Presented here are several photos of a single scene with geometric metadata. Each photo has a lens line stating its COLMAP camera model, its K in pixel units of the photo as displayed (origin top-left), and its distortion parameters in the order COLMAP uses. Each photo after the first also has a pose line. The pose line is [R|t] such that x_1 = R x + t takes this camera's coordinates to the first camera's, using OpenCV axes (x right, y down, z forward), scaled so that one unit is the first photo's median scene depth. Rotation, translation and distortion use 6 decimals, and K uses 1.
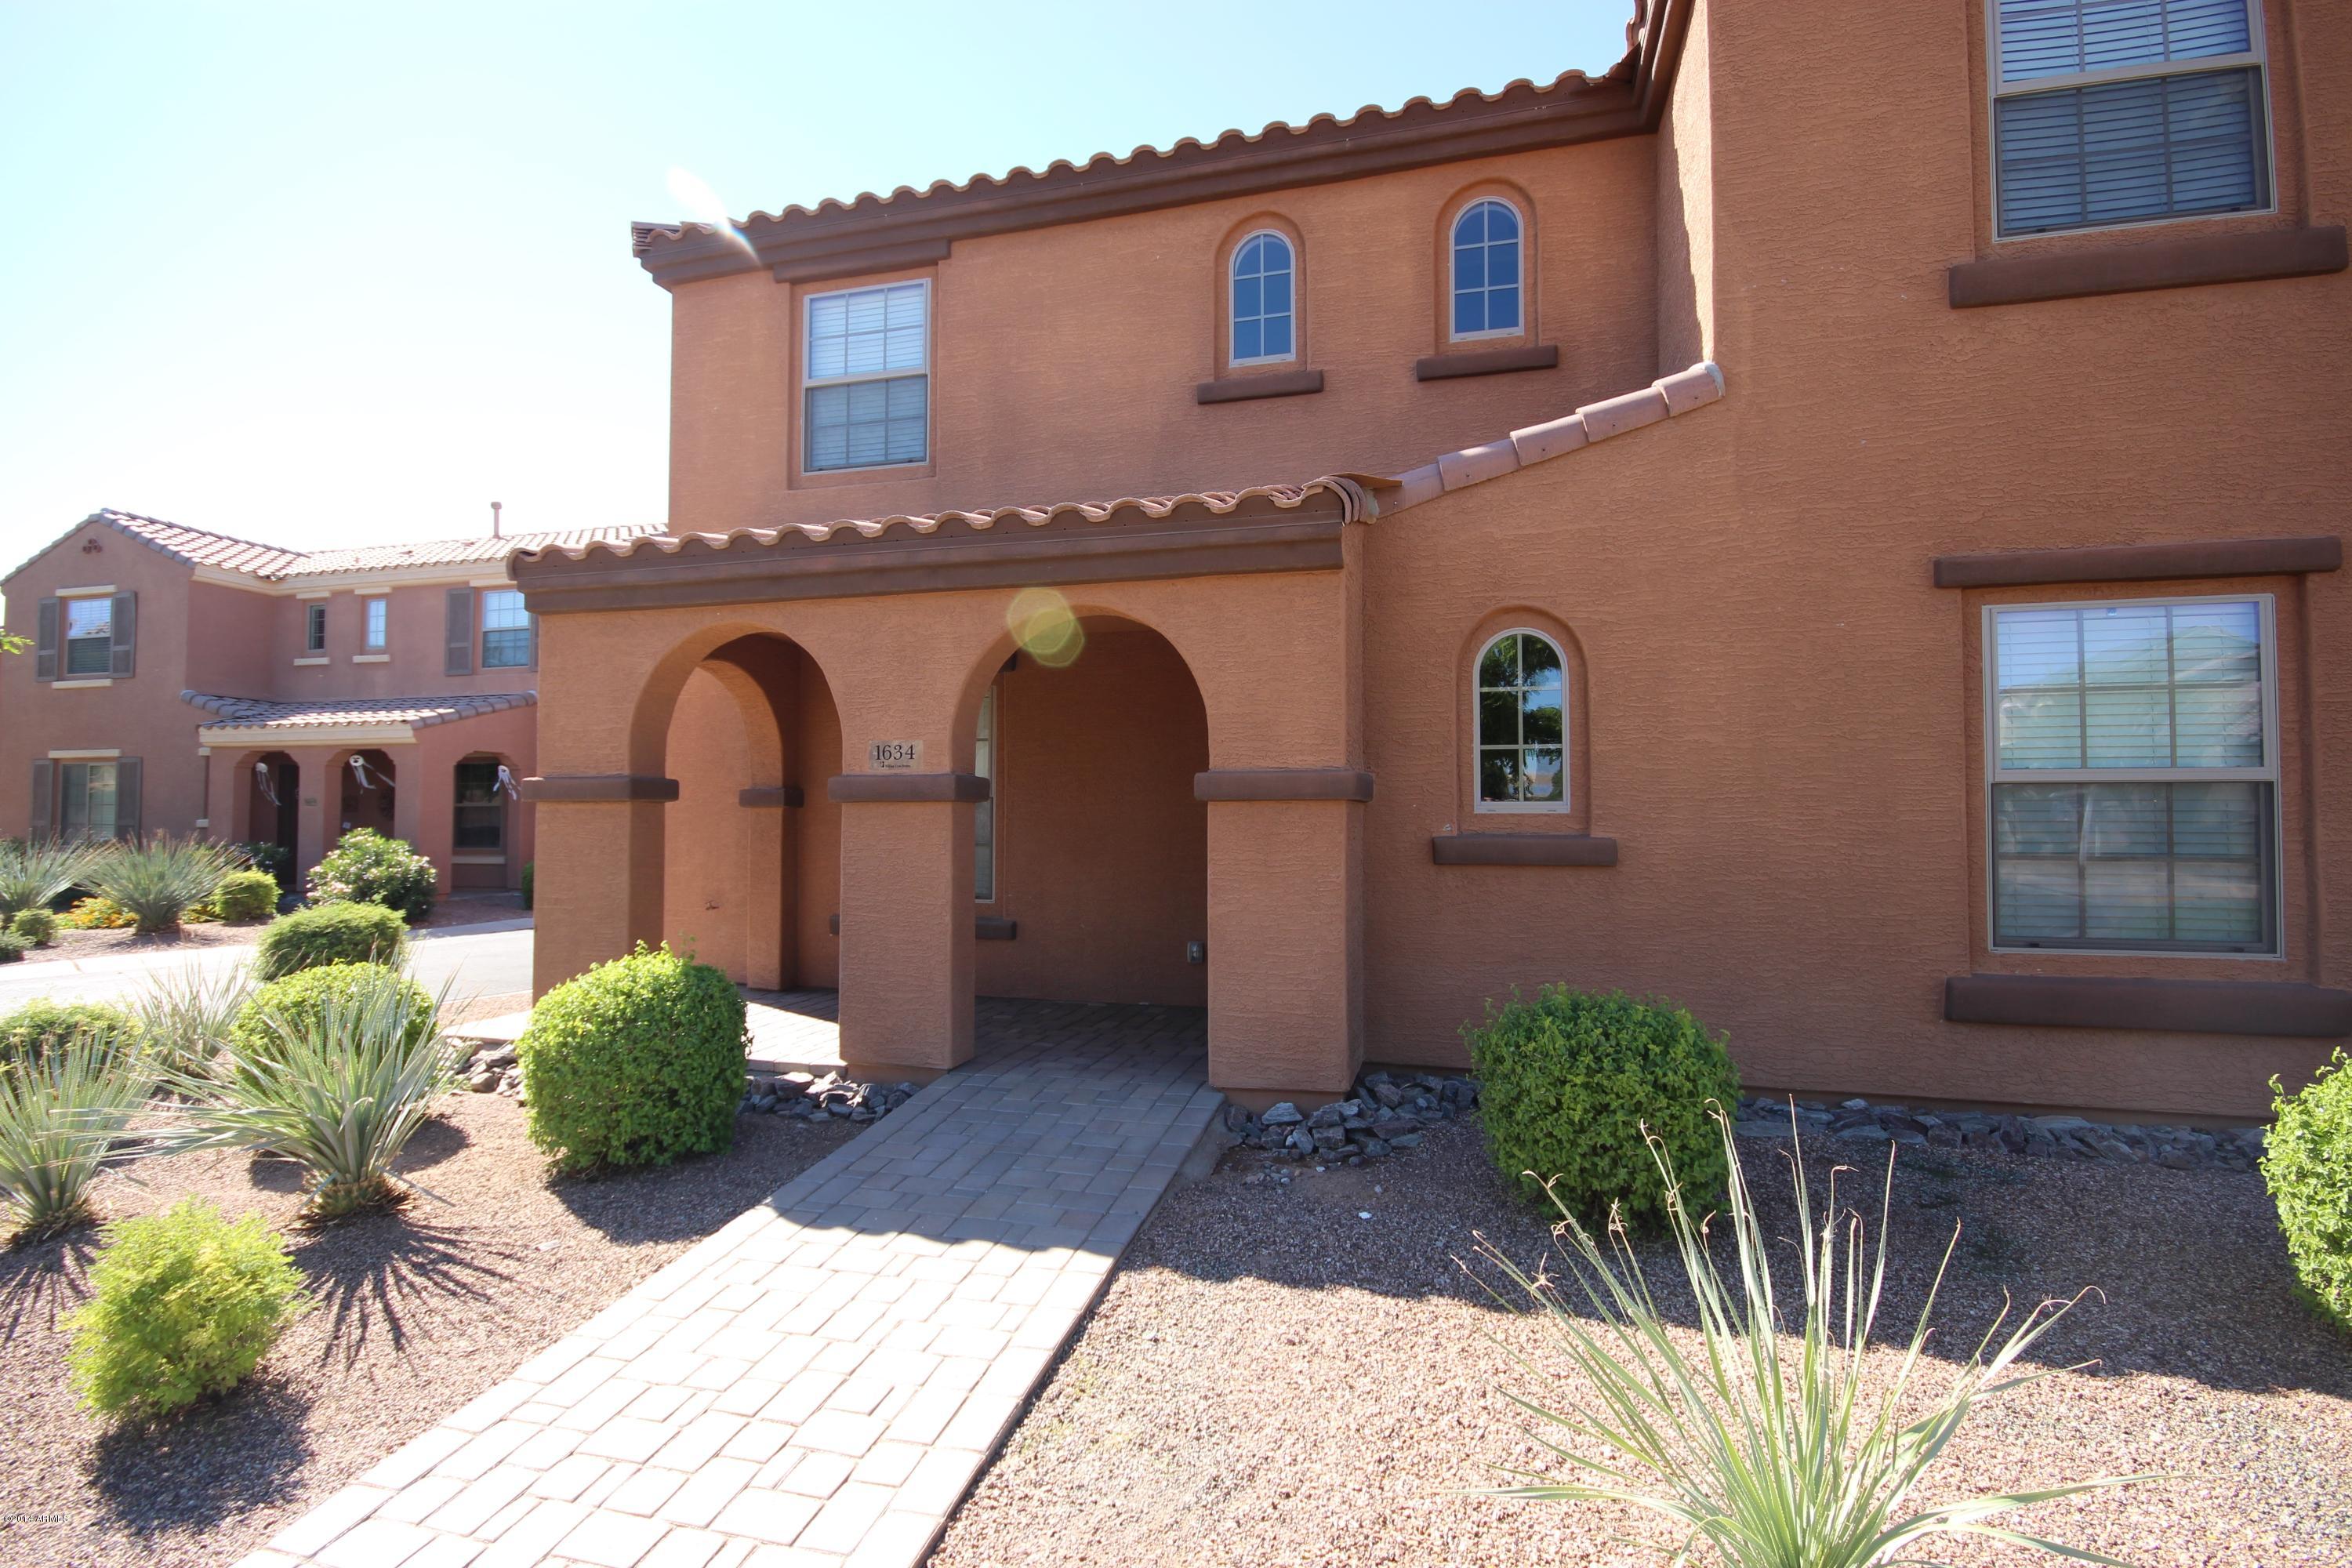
lens RADIAL K [[1086.1, 0, 1174.8], [0, 1086.1, 781.9], [0, 0, 1]] dist [0.003823, -0.007259]
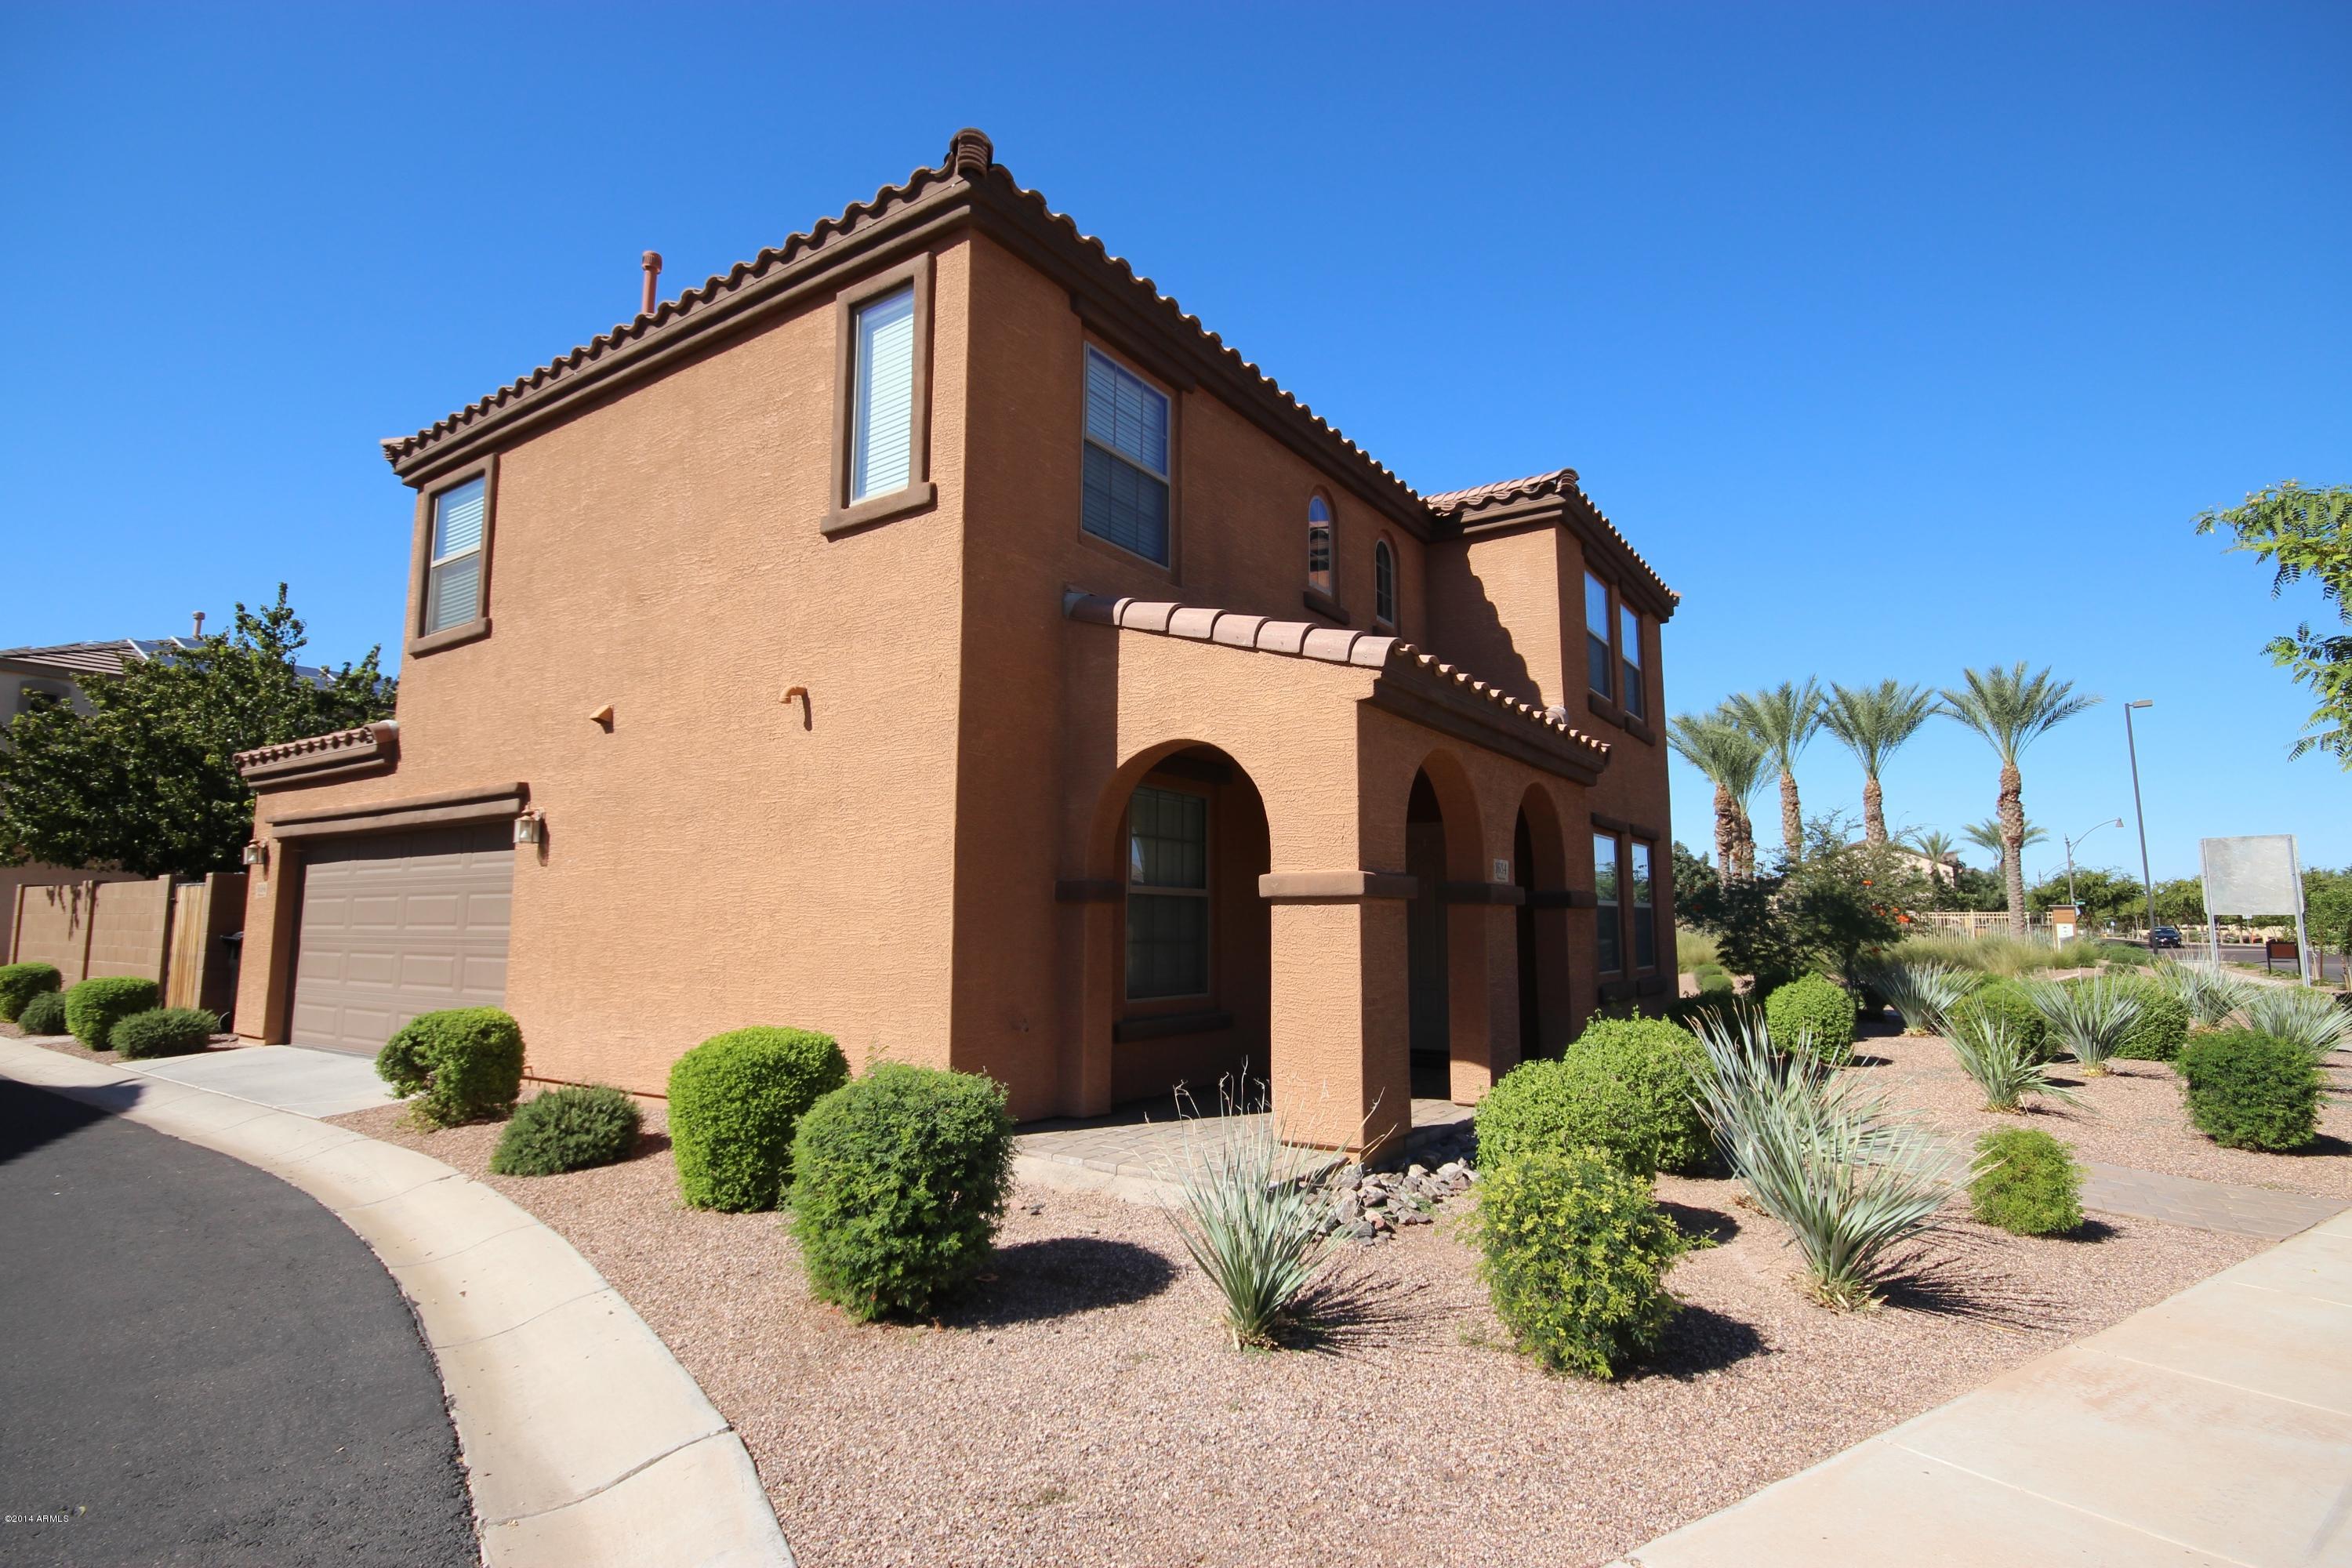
lens RADIAL K [[1149.4, 0, 1179.9], [0, 1149.4, 781.0], [0, 0, 1]] dist [0.008988, 0.000288]
pose [[0.320034, 0.117678, 0.940069, -1.340965], [-0.034921, 0.993047, -0.112421, 0.031075], [-0.946762, 0.003150, 0.321918, 0.695774]]
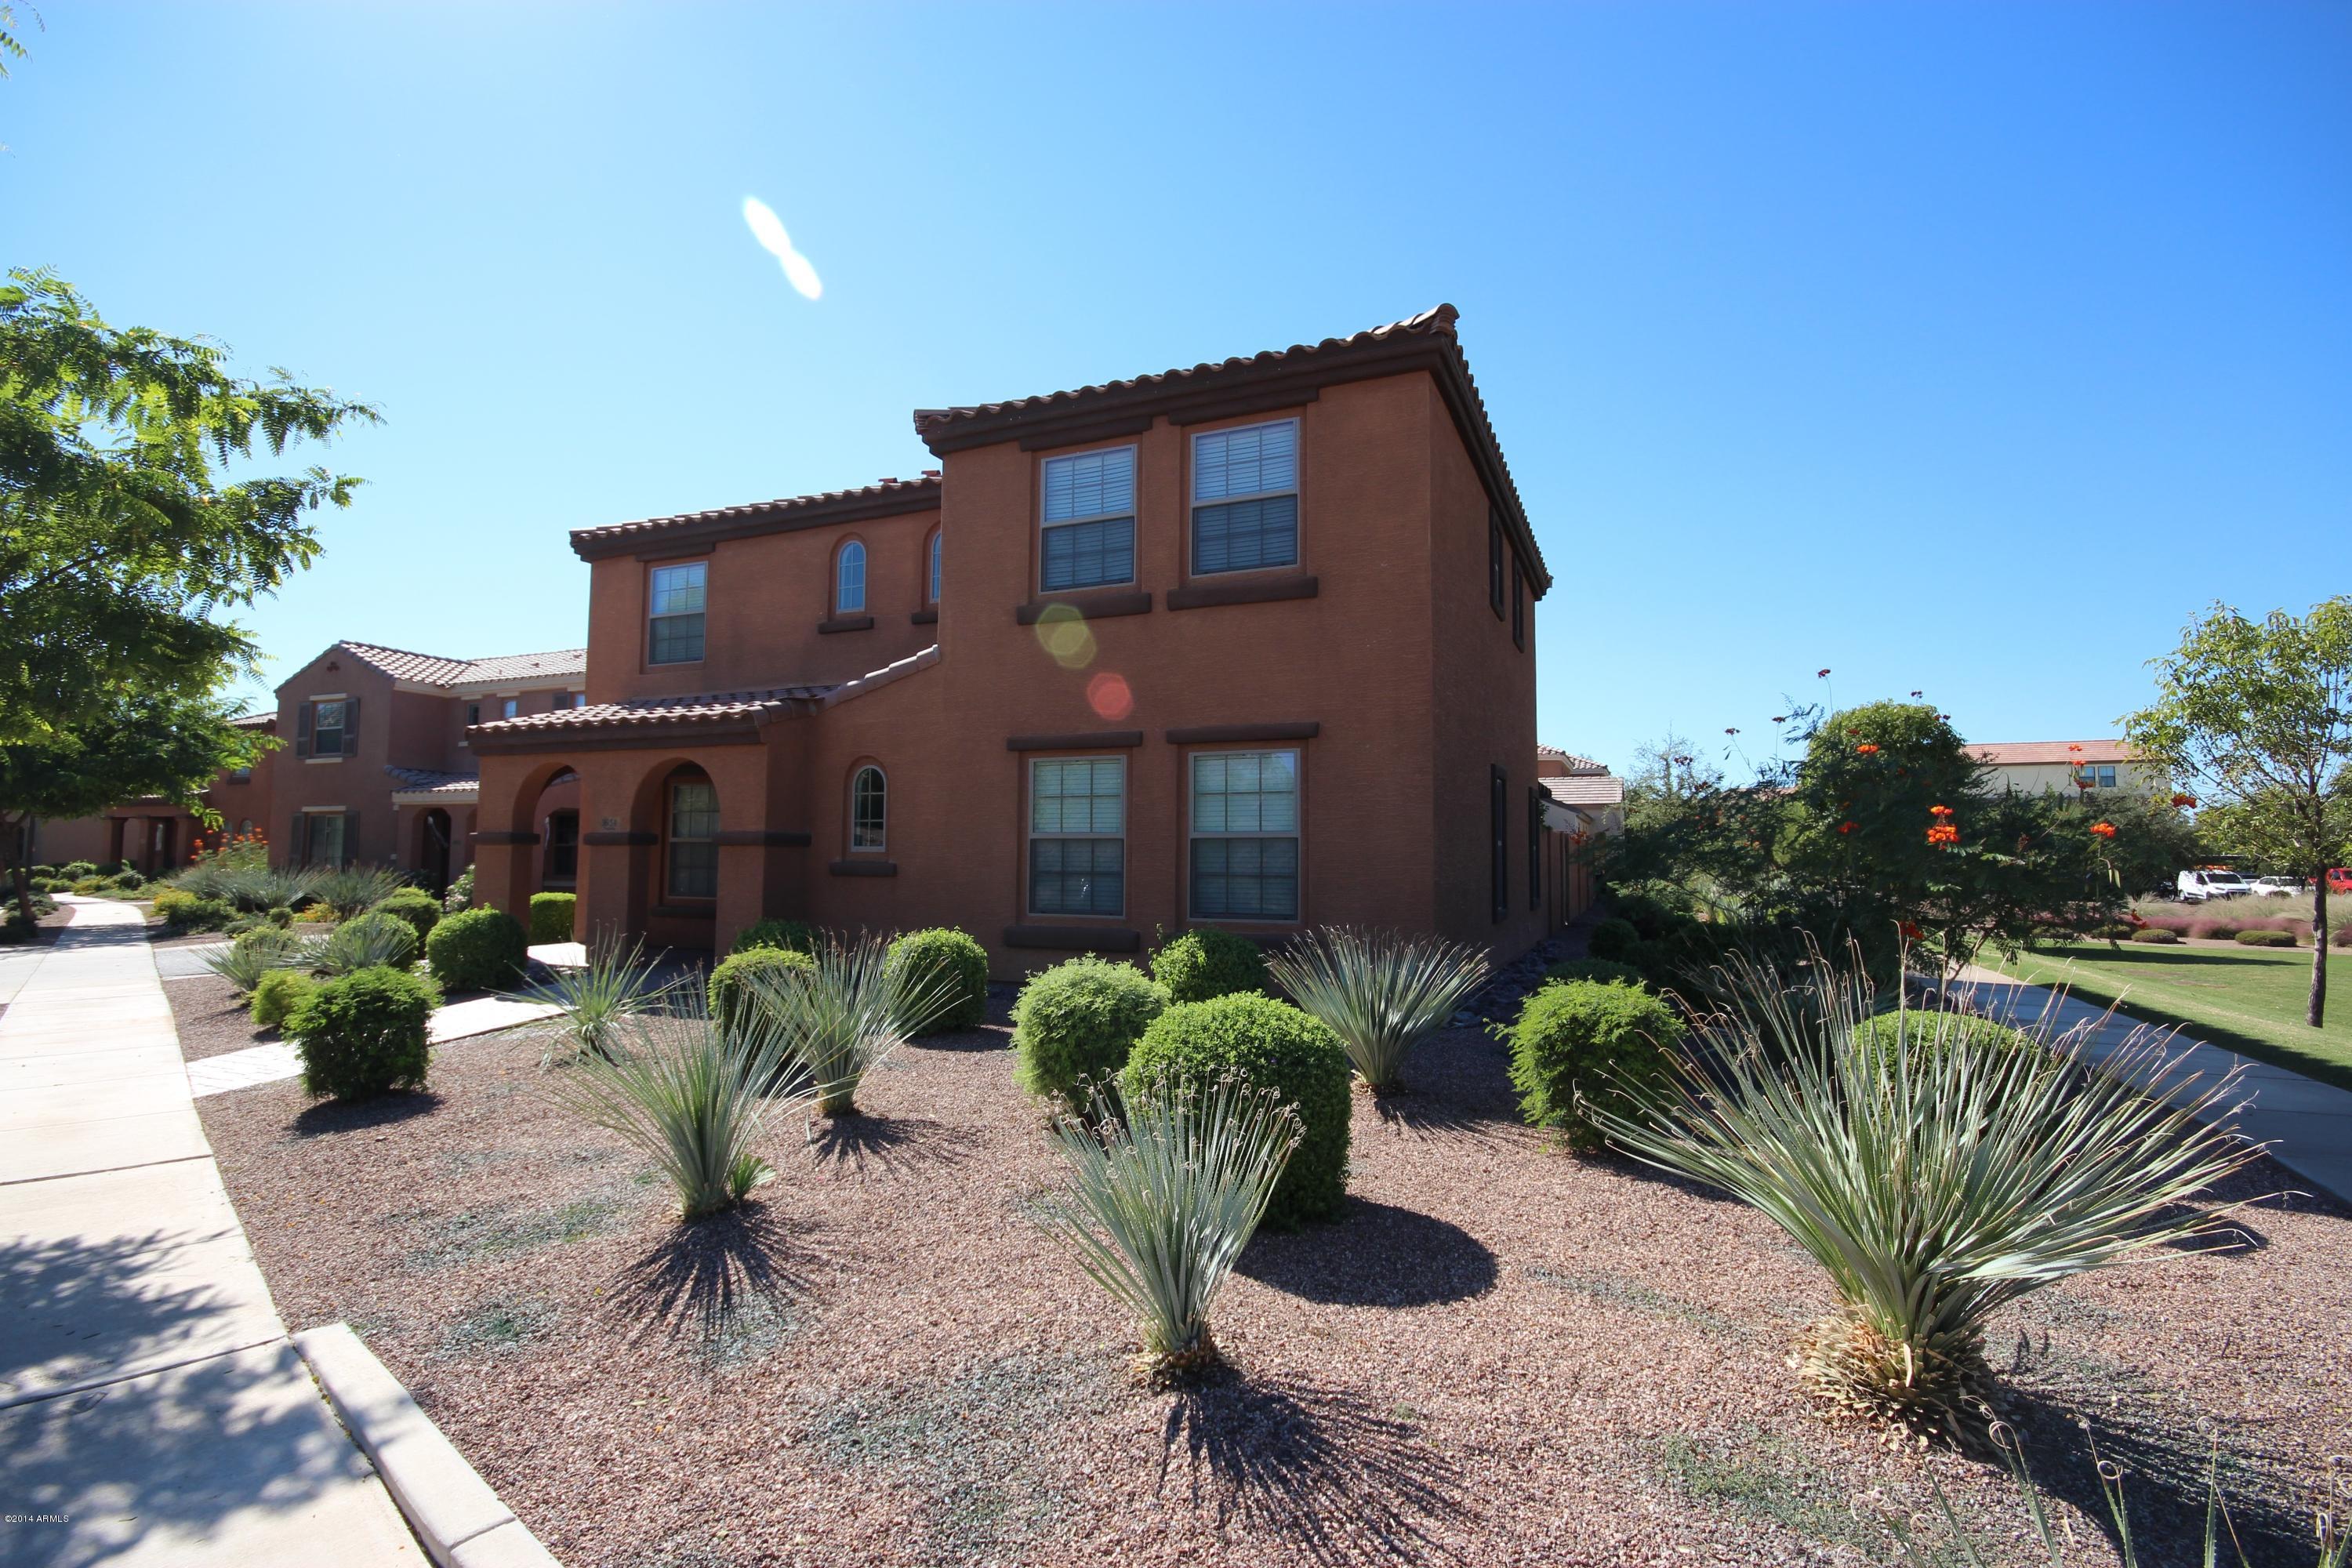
lens RADIAL K [[1085.2, 0, 1161.0], [0, 1085.2, 787.5], [0, 0, 1]] dist [0.010727, 0.000365]
pose [[0.988180, -0.001727, -0.153288, 0.891281], [-0.003779, 0.999358, -0.035623, -0.017414], [0.153251, 0.035781, 0.987539, -0.754614]]
